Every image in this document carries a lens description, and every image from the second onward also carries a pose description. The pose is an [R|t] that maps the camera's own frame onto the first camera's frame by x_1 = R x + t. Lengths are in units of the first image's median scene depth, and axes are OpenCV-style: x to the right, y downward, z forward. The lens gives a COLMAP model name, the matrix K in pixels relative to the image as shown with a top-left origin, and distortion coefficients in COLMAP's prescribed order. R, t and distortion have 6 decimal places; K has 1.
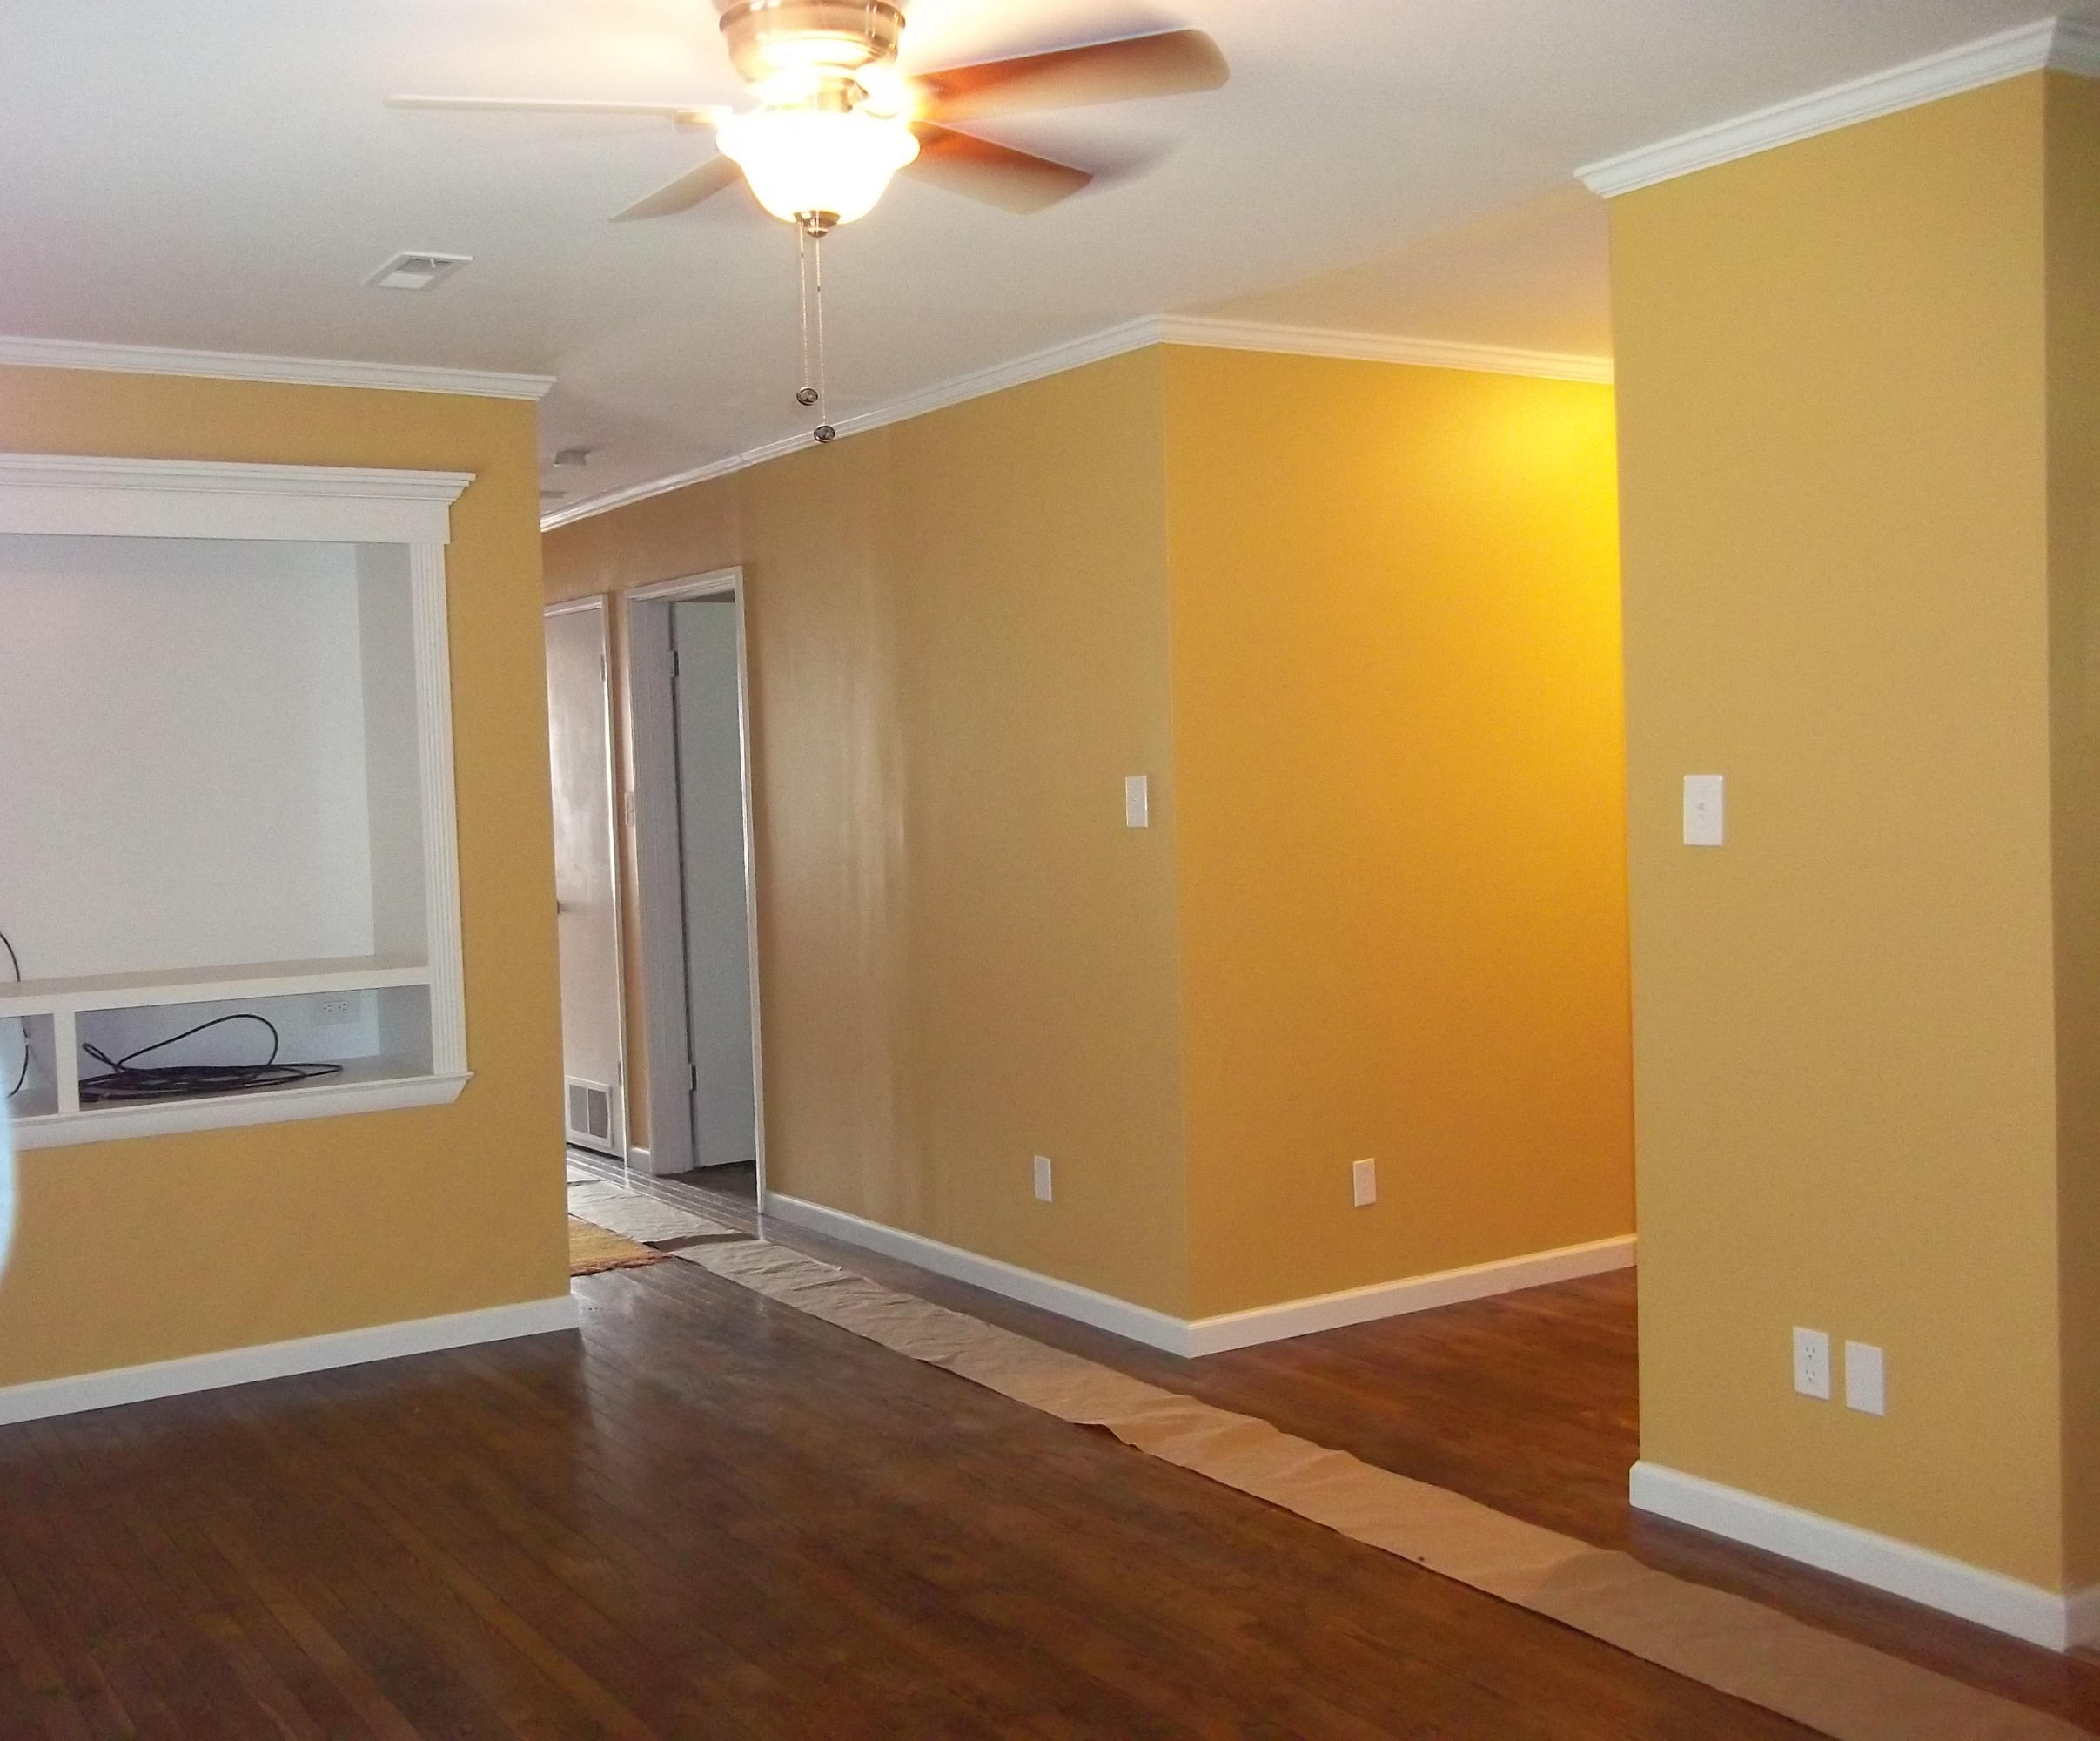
lens RADIAL K [[2132.4, 0, 1050.0], [0, 2132.4, 870.5], [0, 0, 1]] dist [0.068219, -0.000606]
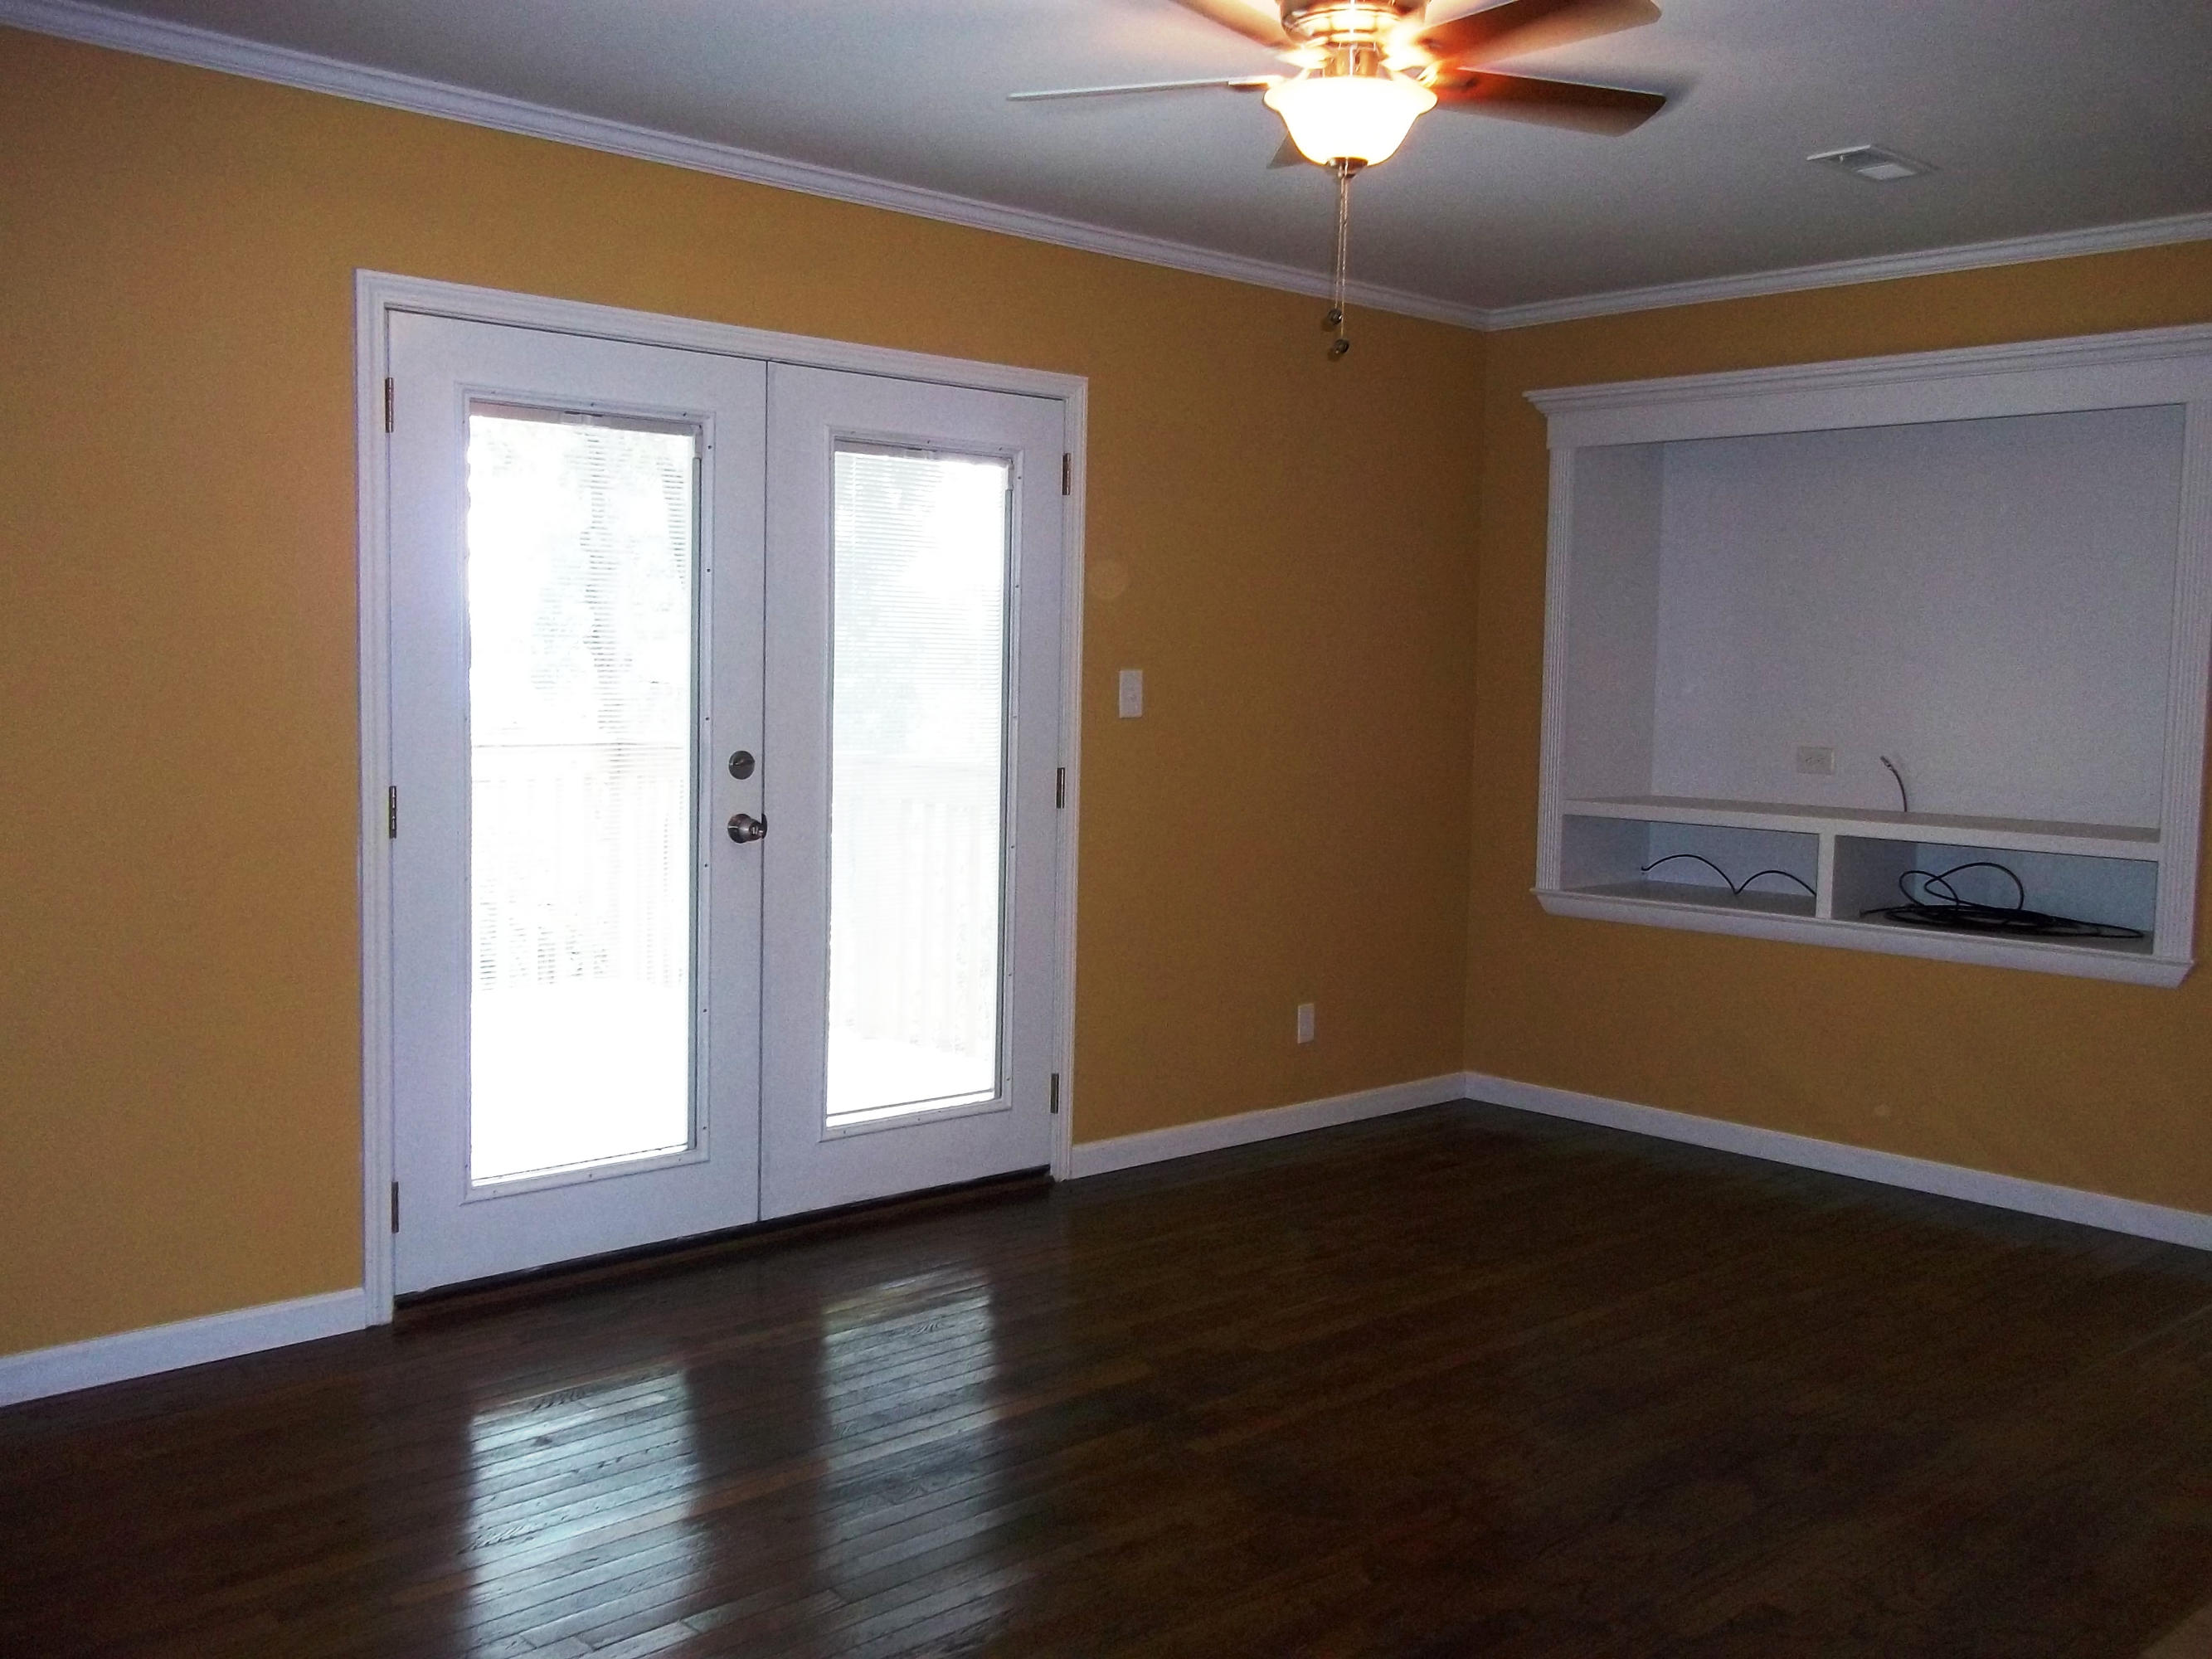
lens RADIAL K [[2093.7, 0, 1110.1], [0, 2093.7, 817.9], [0, 0, 1]] dist [-0.004285, 0.045697]
pose [[0.216898, 0.109691, -0.970012, 0.584044], [-0.068604, 0.992923, 0.096942, -0.028609], [0.973781, 0.045520, 0.222888, 0.362283]]
